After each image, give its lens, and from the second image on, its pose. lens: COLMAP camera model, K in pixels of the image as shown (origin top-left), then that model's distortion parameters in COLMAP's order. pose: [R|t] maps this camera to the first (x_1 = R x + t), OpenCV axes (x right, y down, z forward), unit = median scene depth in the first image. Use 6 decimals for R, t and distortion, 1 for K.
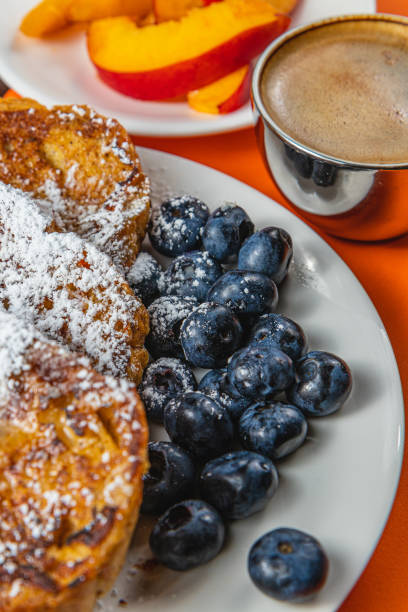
lens RADIAL K [[1343.0, 0, 204.0], [0, 1343.0, 306.0], [0, 0, 1]] dist [-0.204375, 0.459567]
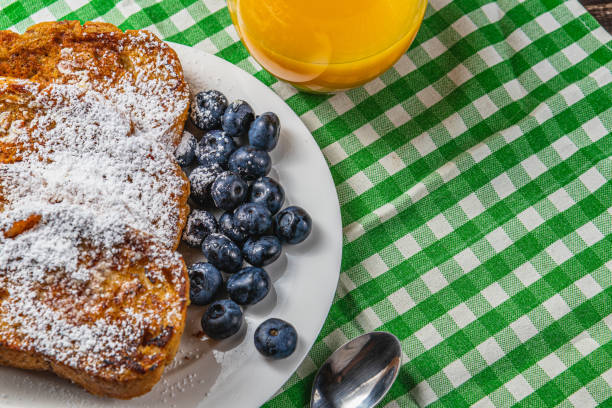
lens RADIAL K [[1343.0, 0, 306.0], [0, 1343.0, 204.0], [0, 0, 1]] dist [-0.204375, 0.459567]
pose [[0.999064, -0.001642, 0.043230, 0.033010], [-0.010945, 0.957174, 0.289306, -0.470449], [-0.041853, -0.289508, 0.956260, -0.639485]]
